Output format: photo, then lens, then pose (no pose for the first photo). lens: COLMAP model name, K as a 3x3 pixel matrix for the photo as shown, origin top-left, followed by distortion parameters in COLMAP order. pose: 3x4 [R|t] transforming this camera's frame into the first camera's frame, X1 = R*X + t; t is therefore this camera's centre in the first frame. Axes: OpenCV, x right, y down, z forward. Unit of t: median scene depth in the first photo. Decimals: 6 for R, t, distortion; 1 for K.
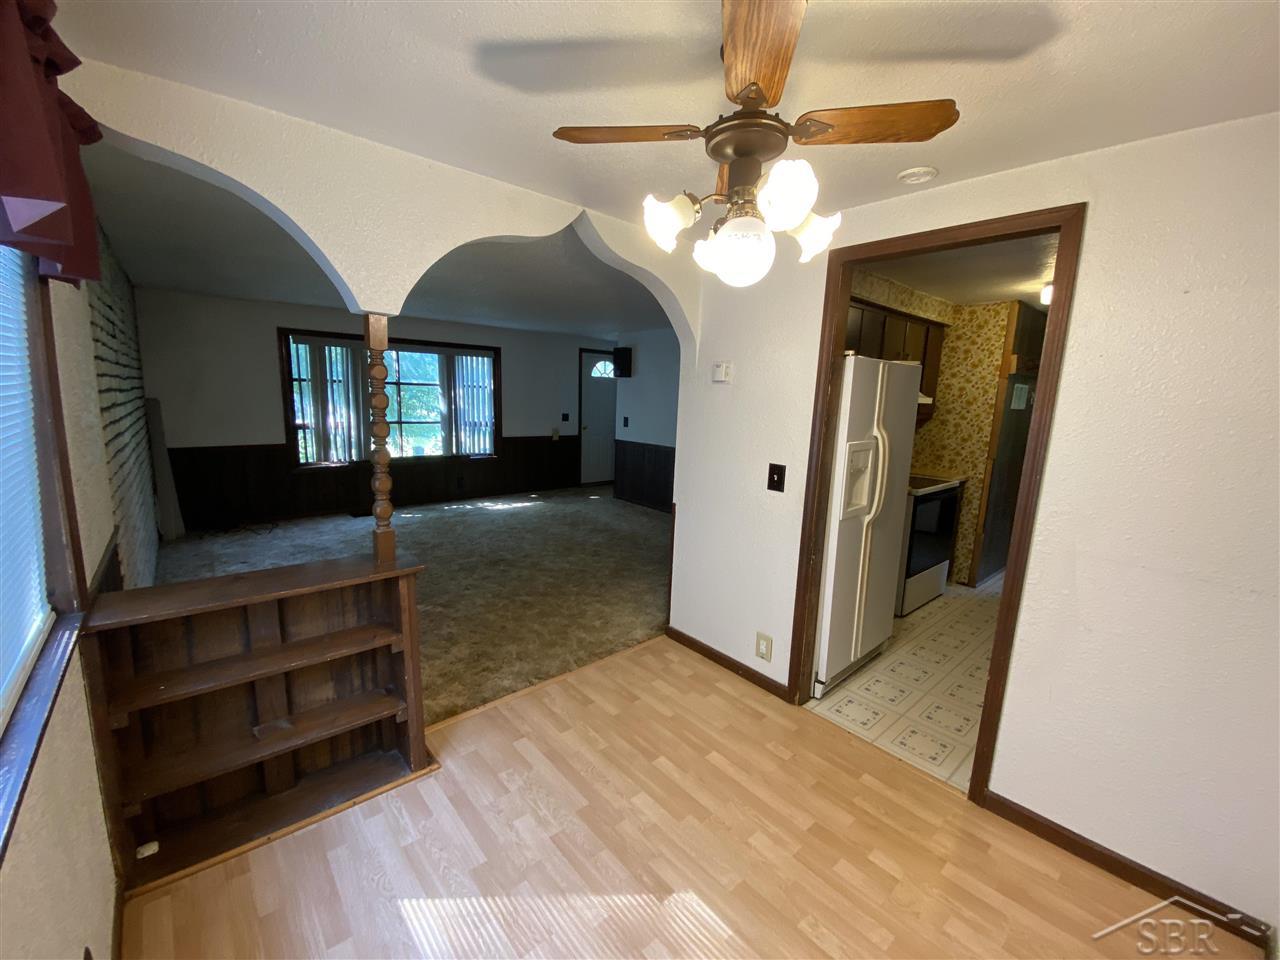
lens RADIAL K [[527.1, 0, 648.8], [0, 527.1, 480.9], [0, 0, 1]] dist [0.001069, 0.000007]
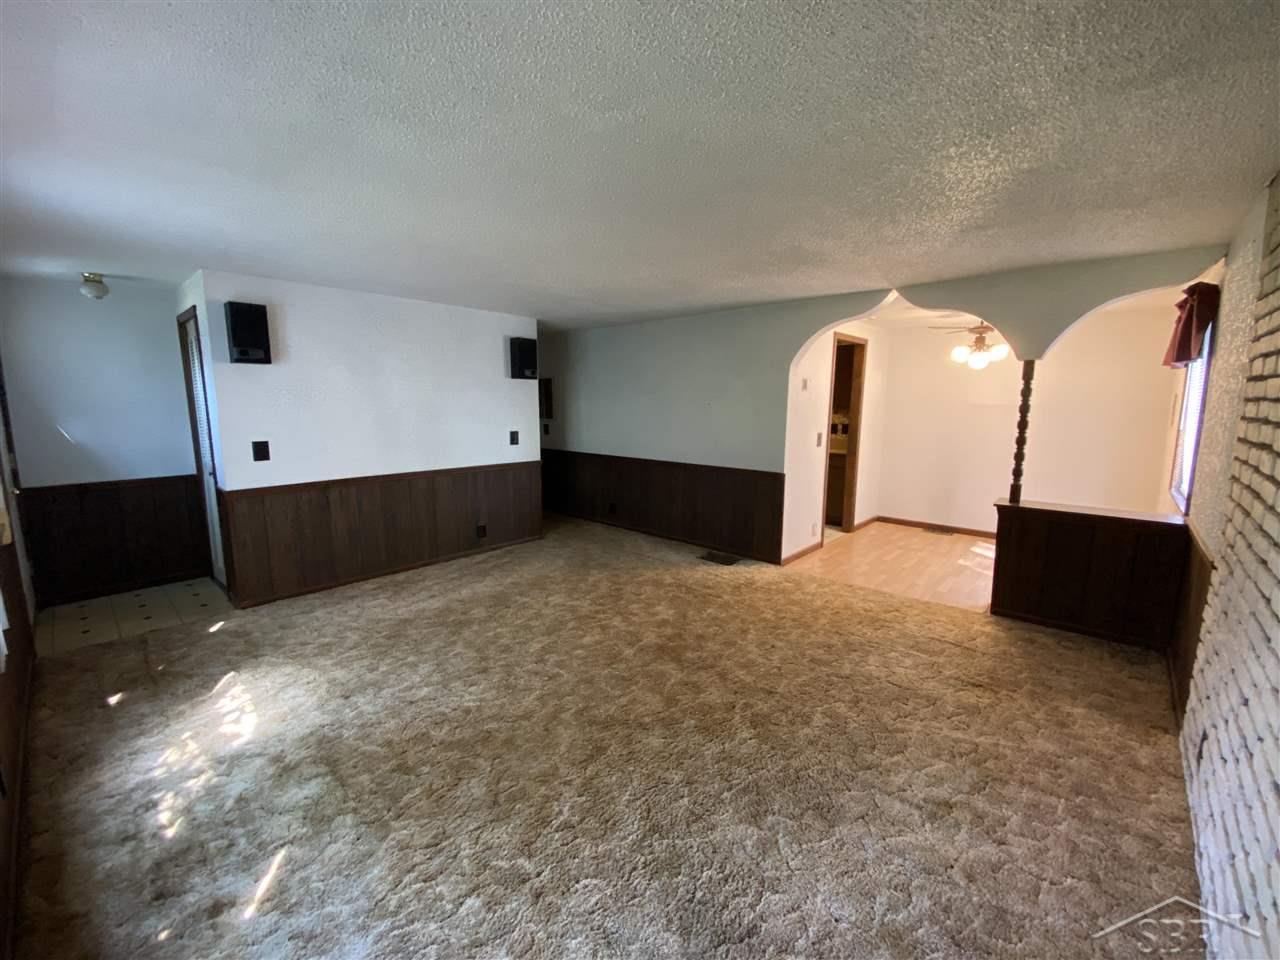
lens RADIAL K [[527.1, 0, 648.8], [0, 527.1, 480.9], [0, 0, 1]] dist [0.001069, 0.000007]
pose [[-0.124605, -0.193629, 0.973130, -0.933522], [0.154390, 0.965044, 0.211789, -0.211064], [-0.980121, 0.176631, -0.090355, 1.075300]]
